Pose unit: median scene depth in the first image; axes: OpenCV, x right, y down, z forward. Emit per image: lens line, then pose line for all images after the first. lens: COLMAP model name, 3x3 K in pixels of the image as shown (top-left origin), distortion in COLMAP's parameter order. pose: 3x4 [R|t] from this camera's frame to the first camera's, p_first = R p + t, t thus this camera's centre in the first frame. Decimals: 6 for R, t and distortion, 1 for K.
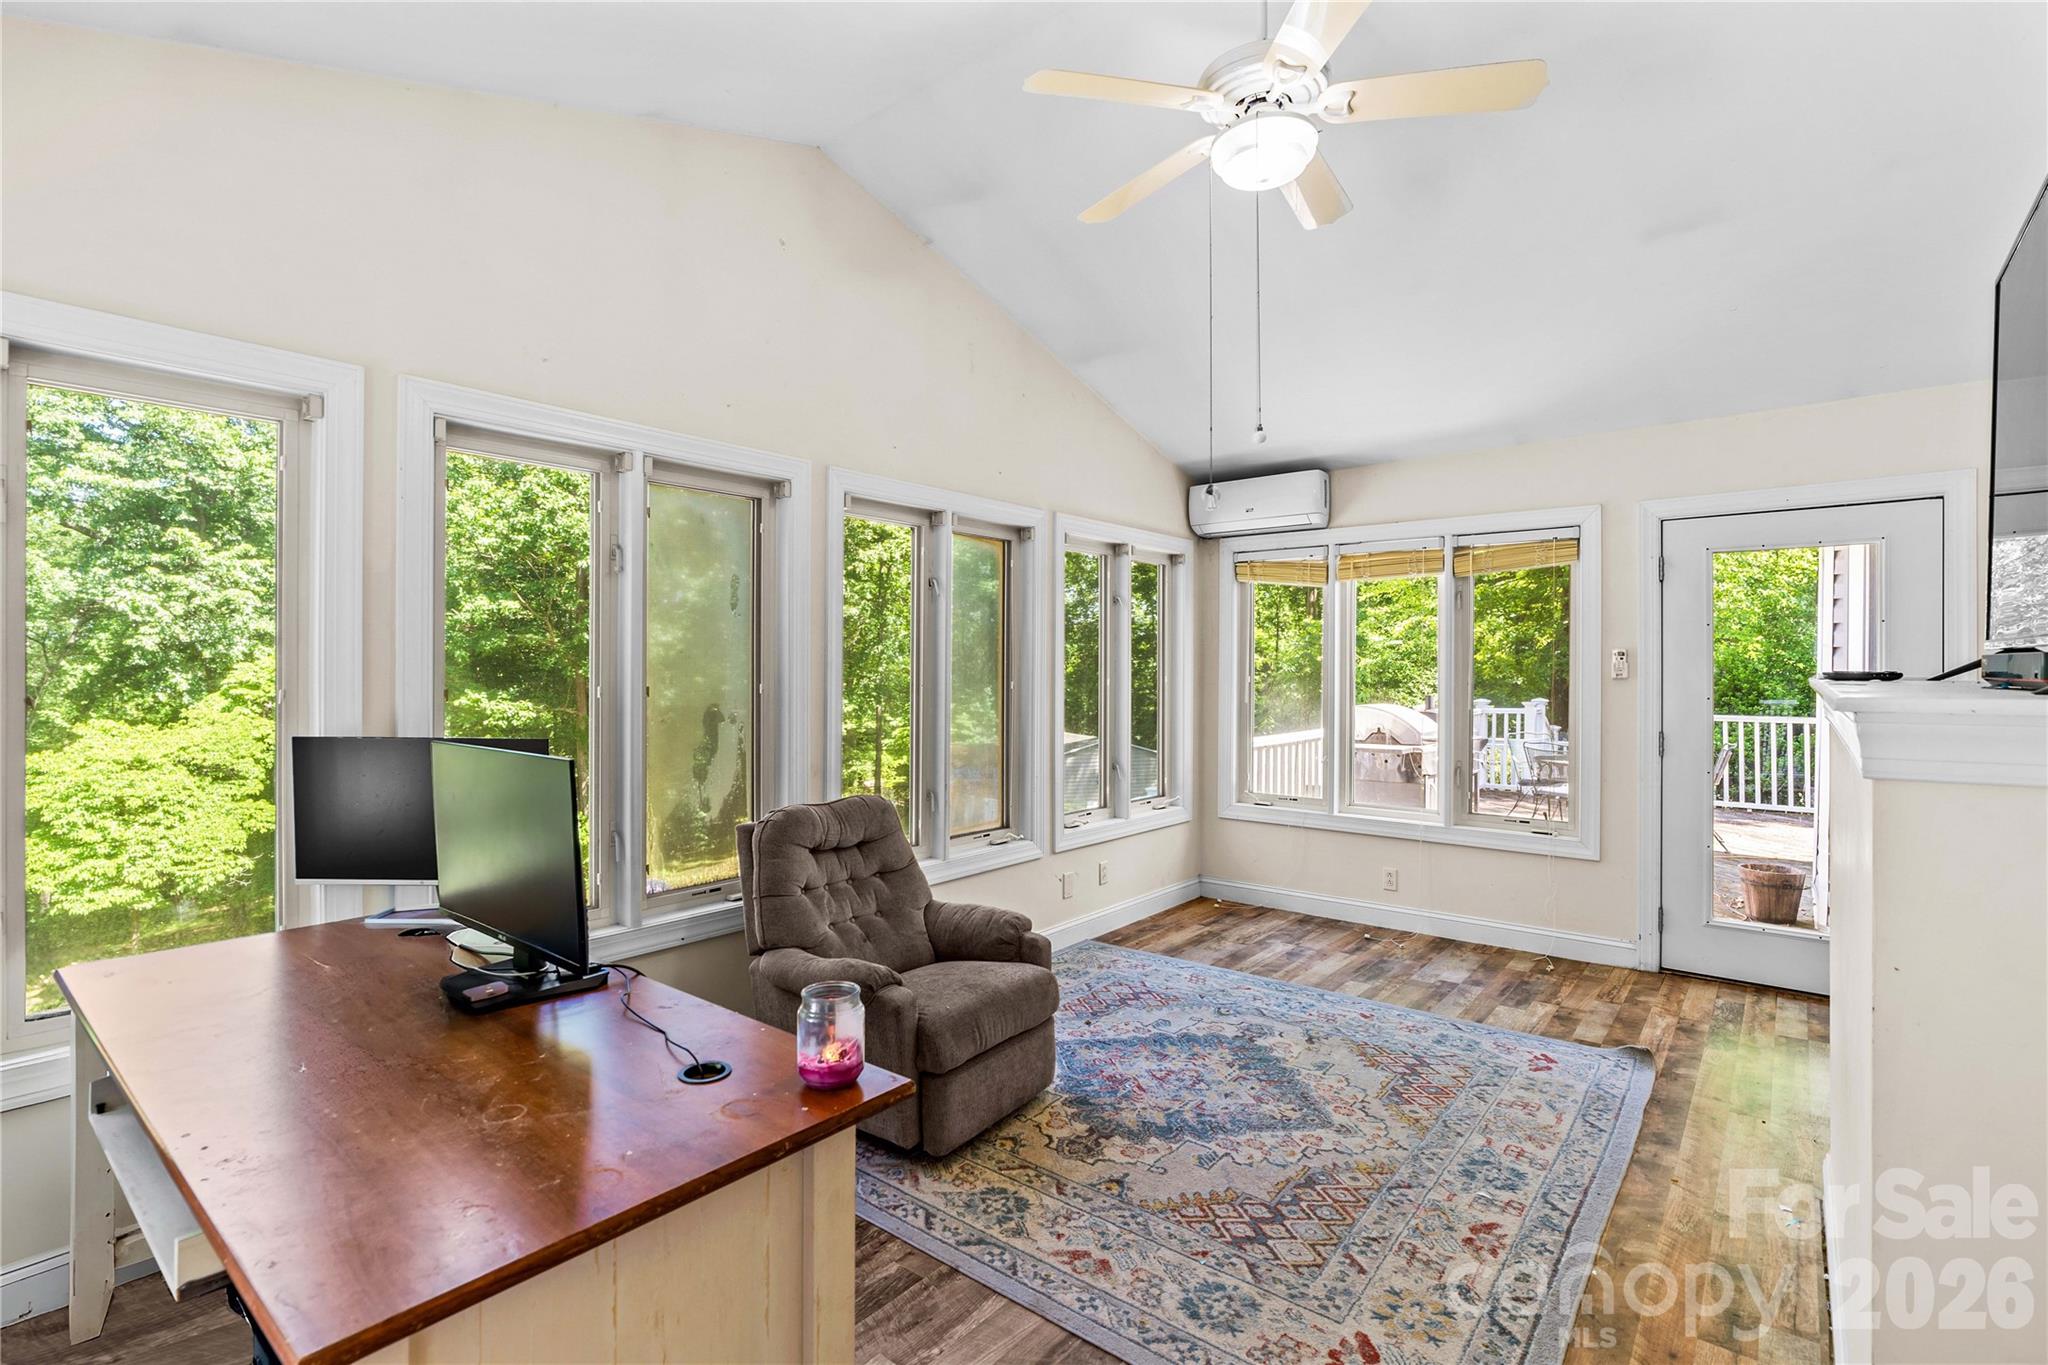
lens RADIAL K [[956.4, 0, 1017.5], [0, 956.4, 673.2], [0, 0, 1]] dist [-0.017302, 0.006576]
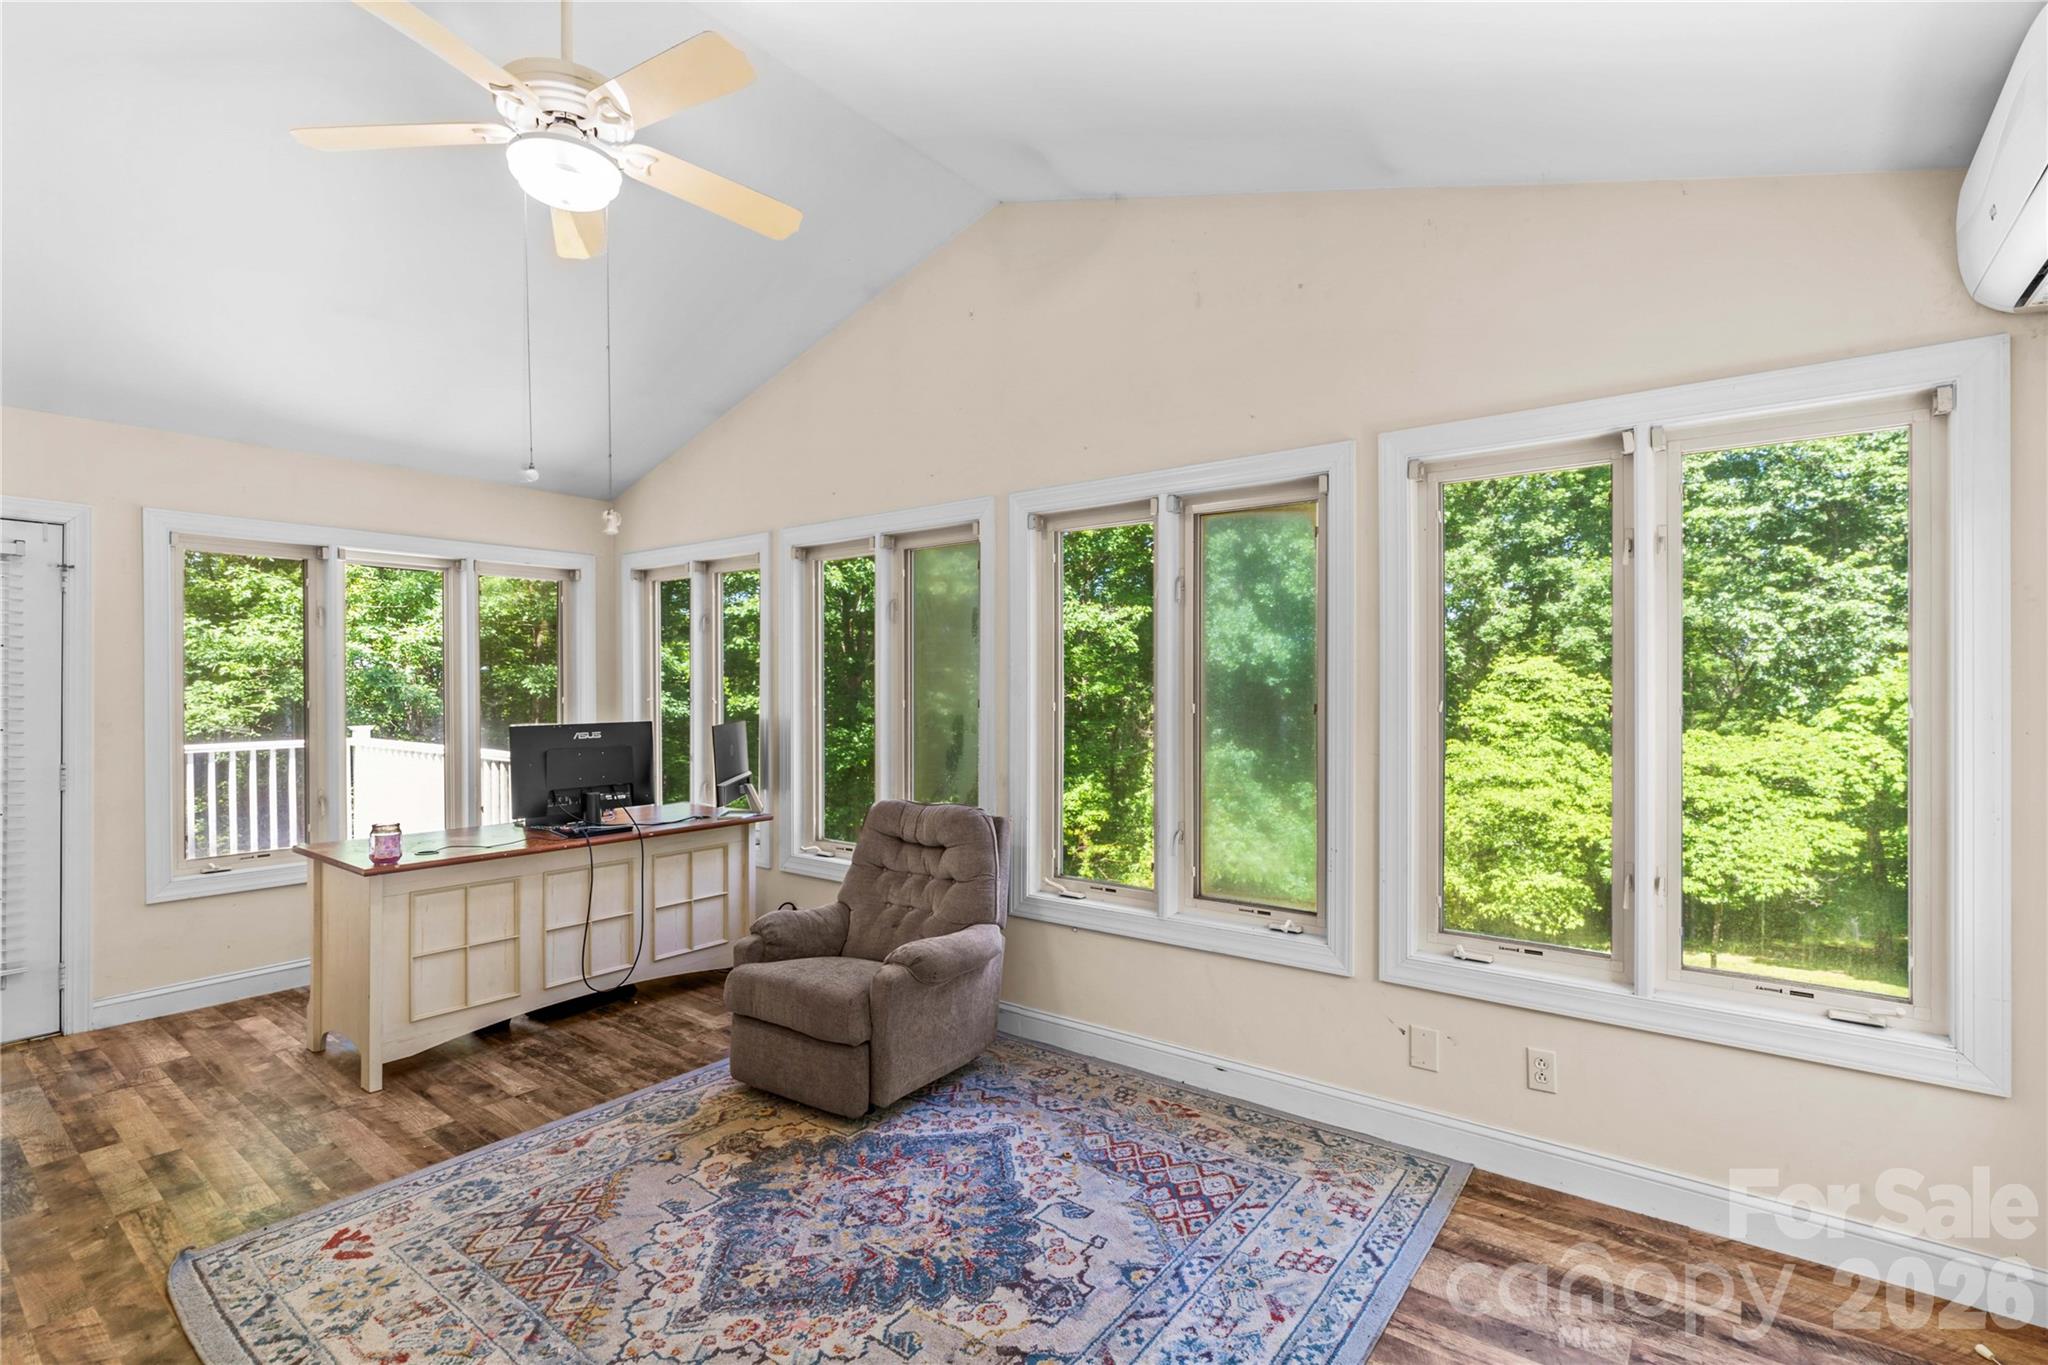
lens RADIAL K [[956.4, 0, 1017.5], [0, 956.4, 673.2], [0, 0, 1]] dist [-0.017302, 0.006576]
pose [[0.021412, -0.012796, -0.999689, 0.684077], [-0.001863, 0.999916, -0.012839, -0.003654], [0.999769, 0.002137, 0.021386, 0.779862]]
